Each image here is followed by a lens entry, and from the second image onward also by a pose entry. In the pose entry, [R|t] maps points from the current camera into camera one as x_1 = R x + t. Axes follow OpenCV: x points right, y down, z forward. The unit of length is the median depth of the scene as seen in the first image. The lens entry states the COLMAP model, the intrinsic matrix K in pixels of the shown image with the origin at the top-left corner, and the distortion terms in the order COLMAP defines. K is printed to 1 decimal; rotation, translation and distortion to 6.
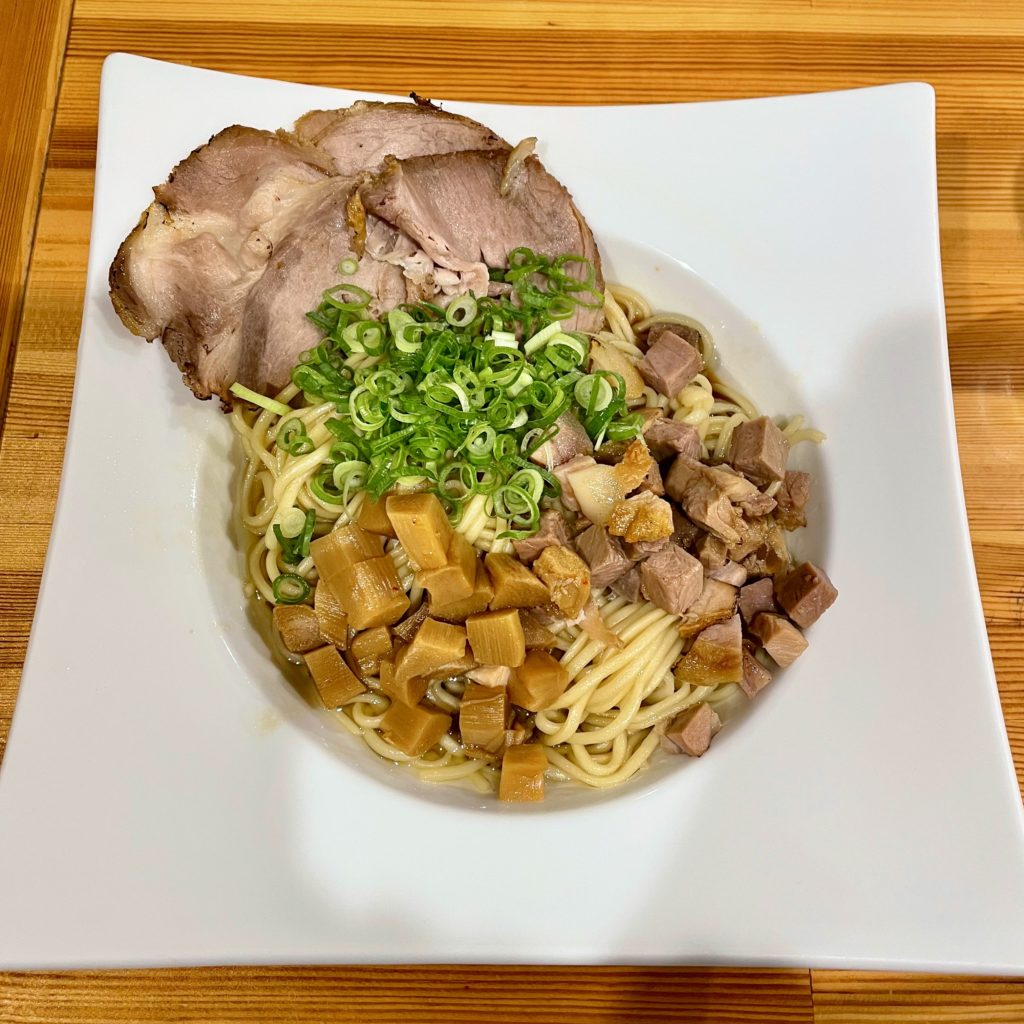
lens RADIAL K [[1057.1, 0, 511.9], [0, 1057.1, 495.0], [0, 0, 1]] dist [0.019010, -0.056303]
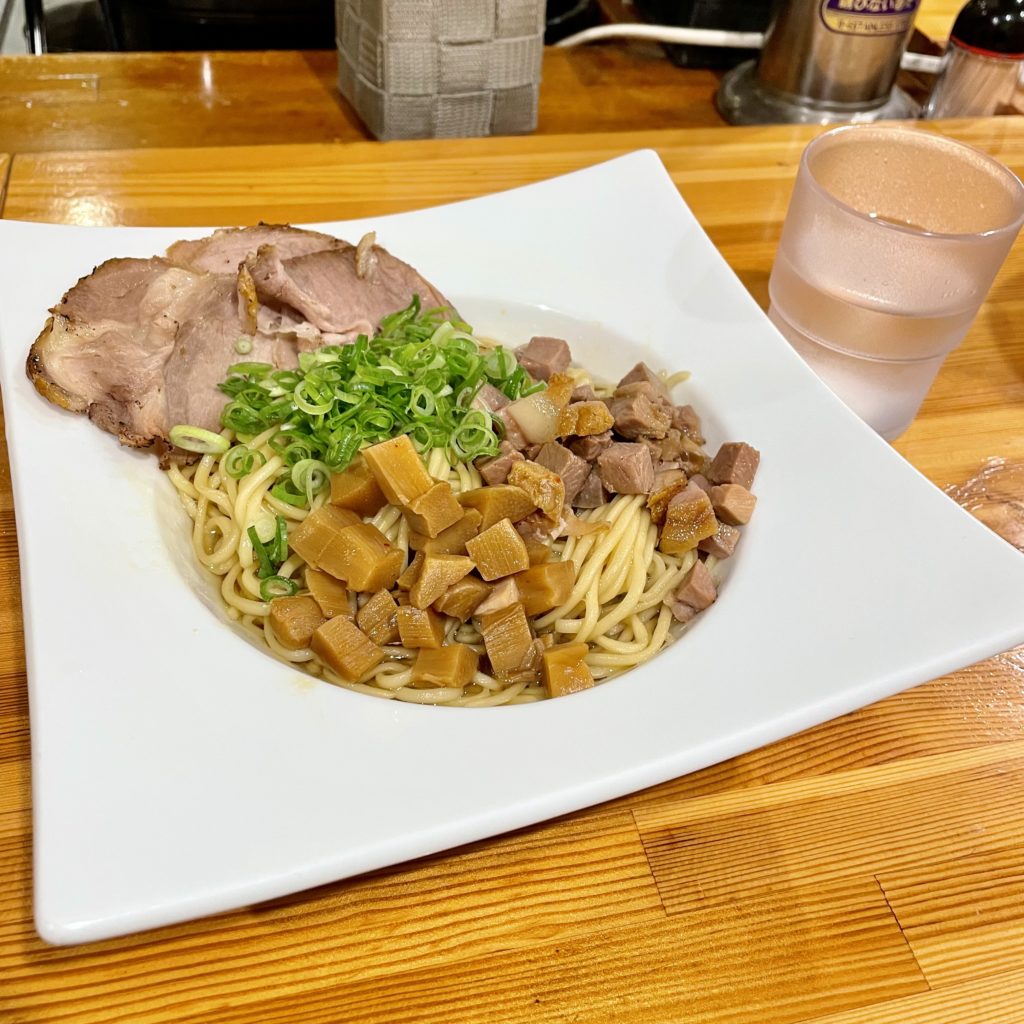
lens RADIAL K [[1057.1, 0, 511.9], [0, 1057.1, 495.0], [0, 0, 1]] dist [0.019010, -0.056303]
pose [[0.926240, -0.231154, 0.297736, -0.275633], [0.334187, 0.868962, -0.364999, 0.436260], [-0.174350, 0.437577, 0.882116, 0.055102]]
